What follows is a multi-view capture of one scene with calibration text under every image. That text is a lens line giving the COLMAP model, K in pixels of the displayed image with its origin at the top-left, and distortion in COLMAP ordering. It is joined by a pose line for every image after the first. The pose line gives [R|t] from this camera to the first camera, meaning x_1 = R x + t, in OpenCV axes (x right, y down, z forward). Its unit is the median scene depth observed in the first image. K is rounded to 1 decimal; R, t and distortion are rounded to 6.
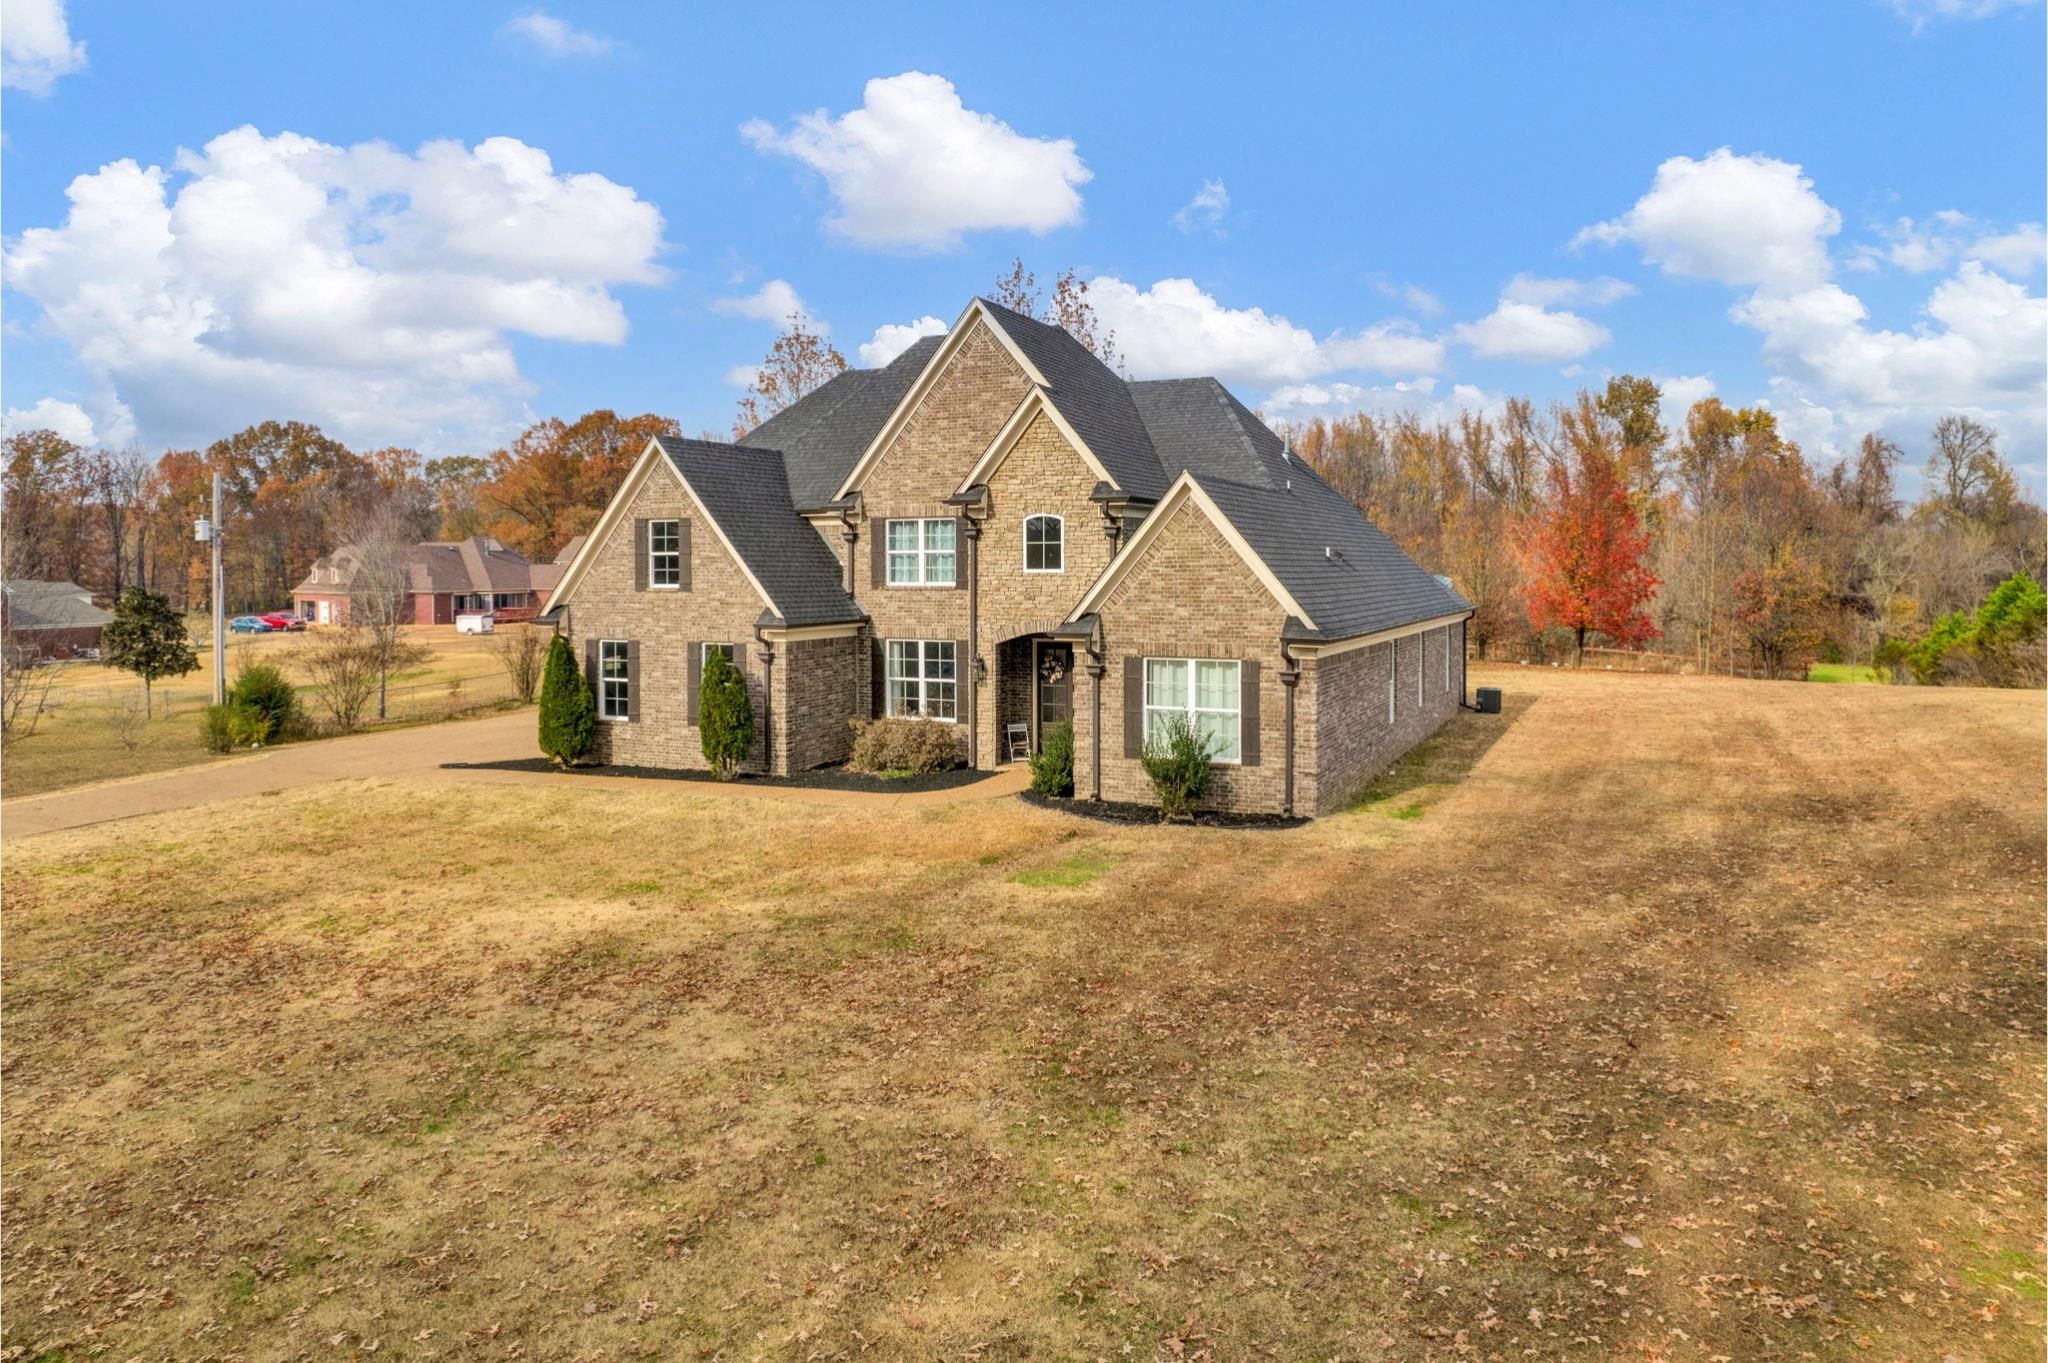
lens RADIAL K [[1314.3, 0, 1029.7], [0, 1314.3, 589.1], [0, 0, 1]] dist [-0.002433, -0.000953]
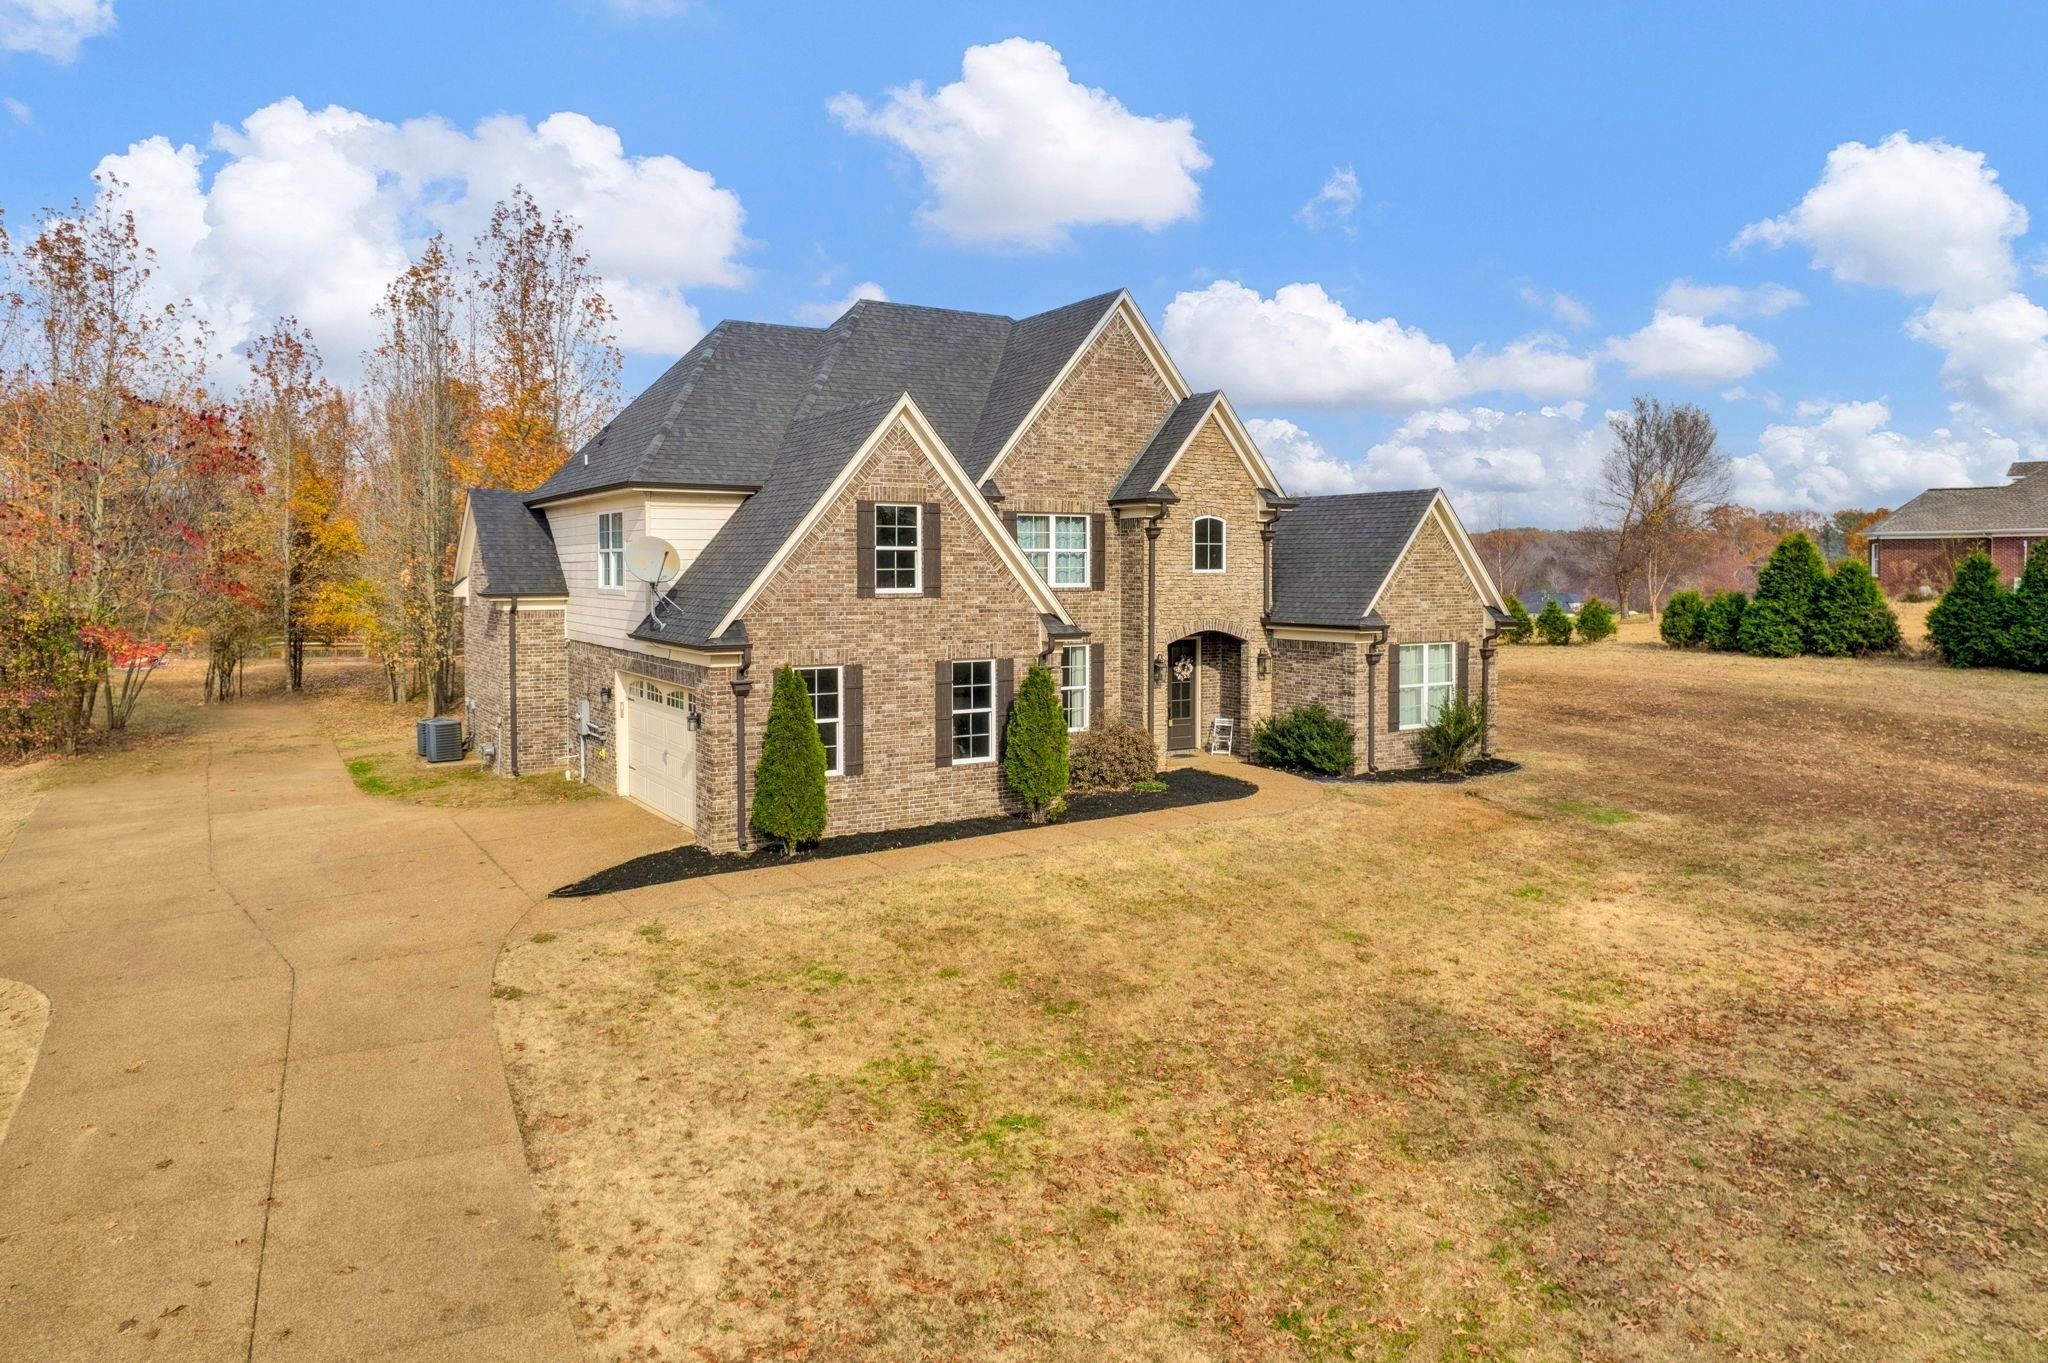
lens RADIAL K [[1330.5, 0, 1019.1], [0, 1330.5, 592.2], [0, 0, 1]] dist [-0.030213, 0.000240]
pose [[0.544817, -0.012863, 0.838456, -0.900012], [0.012035, 0.999899, 0.007520, -0.006472], [-0.838468, 0.005994, 0.544917, 0.526108]]
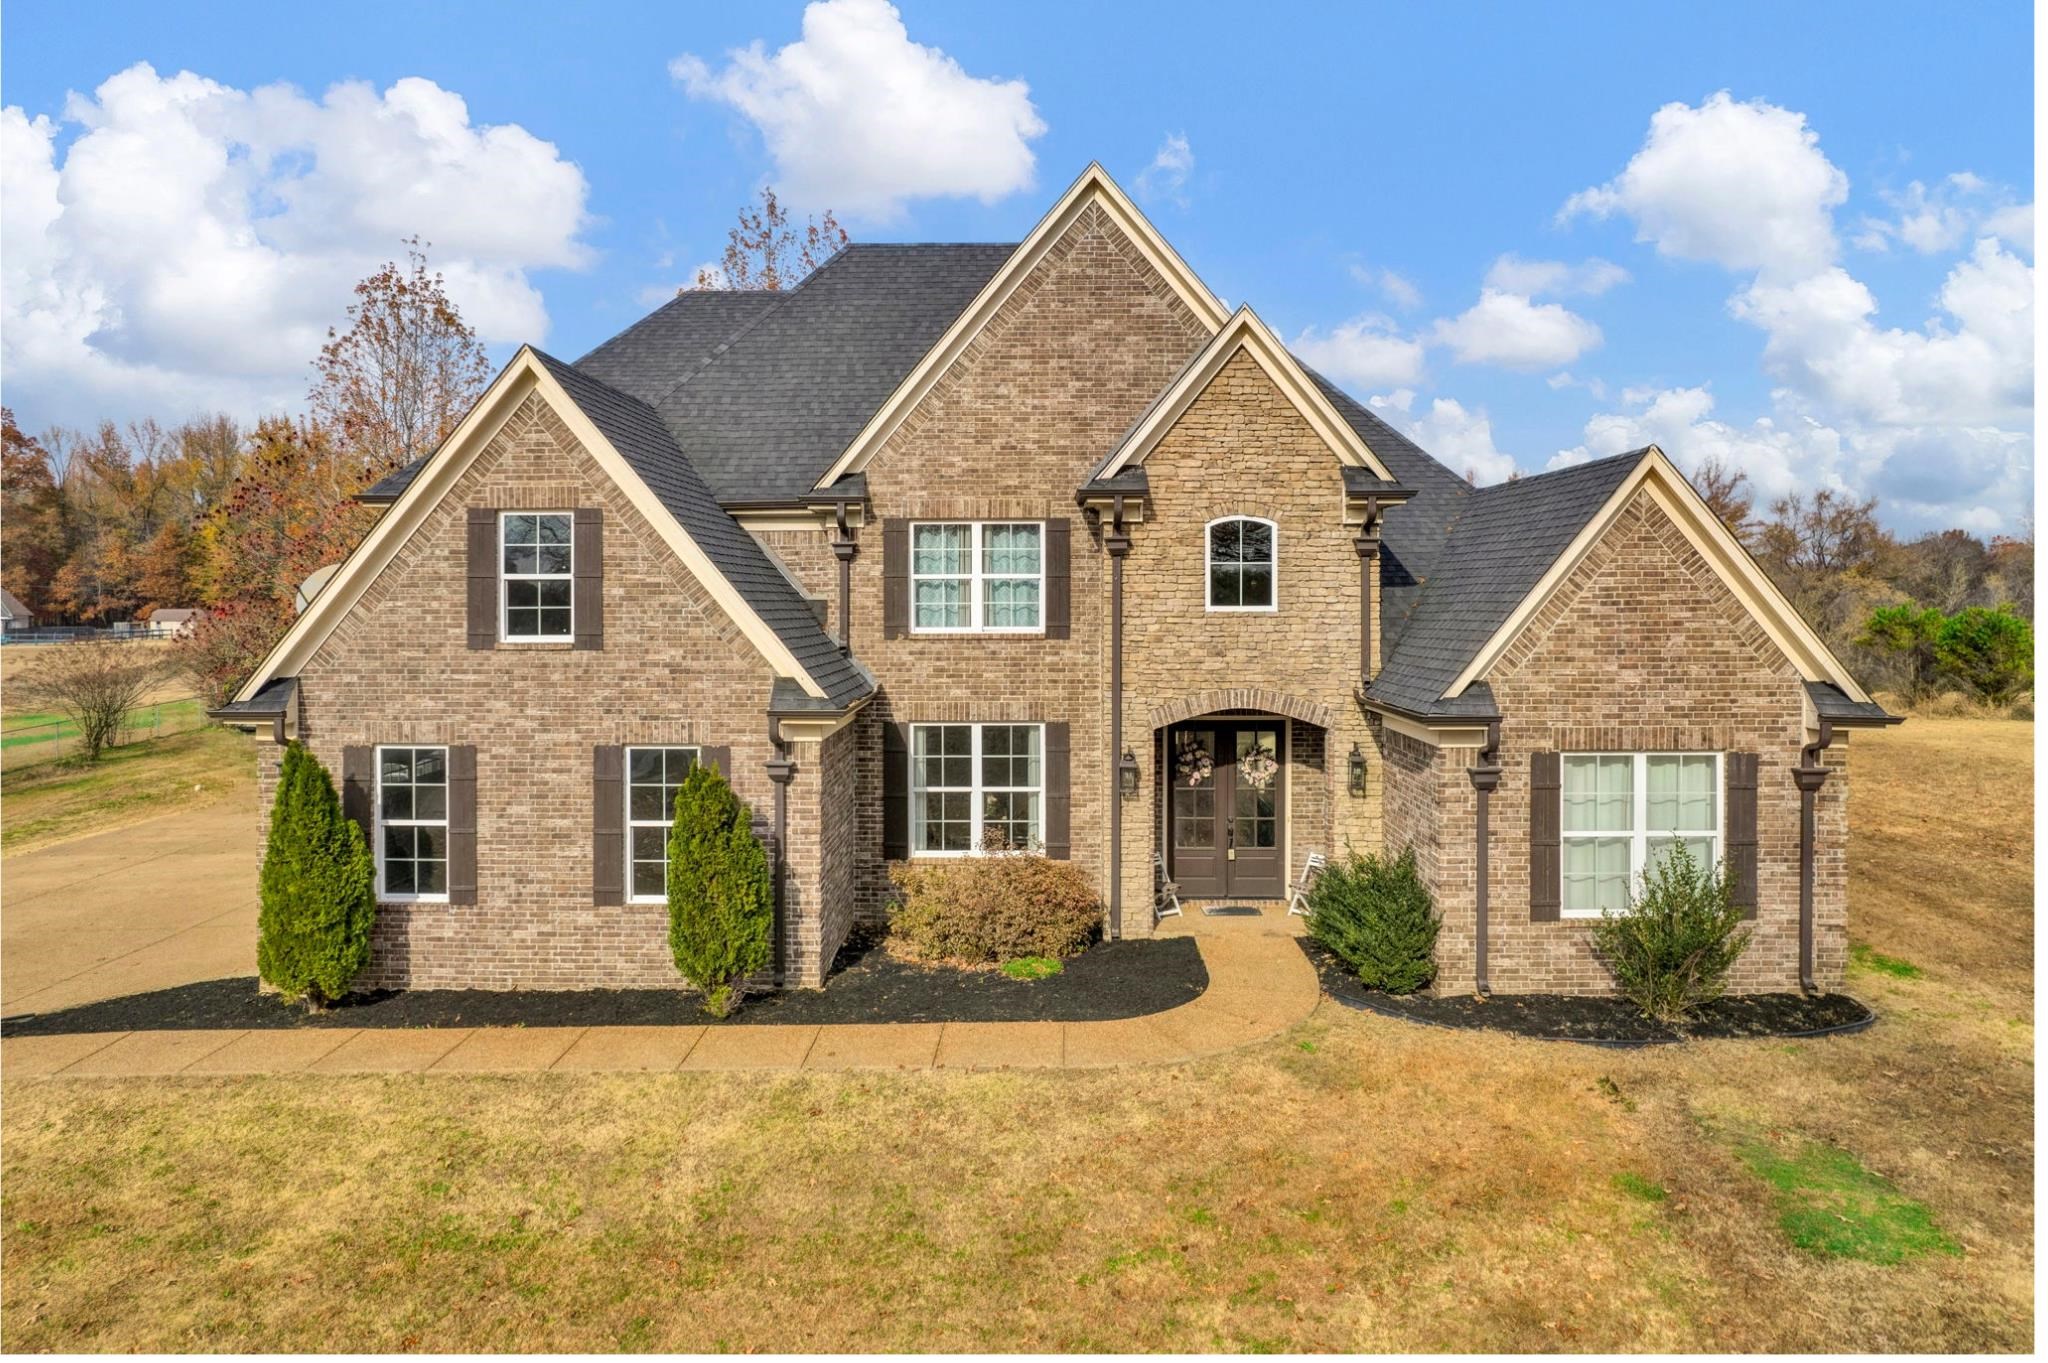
lens RADIAL K [[1330.5, 0, 1019.1], [0, 1330.5, 592.2], [0, 0, 1]] dist [-0.030213, 0.000240]
pose [[0.911245, 0.001844, 0.411860, -0.323976], [0.006001, 0.999824, -0.017754, -0.010587], [-0.411821, 0.018650, 0.911074, 0.449390]]
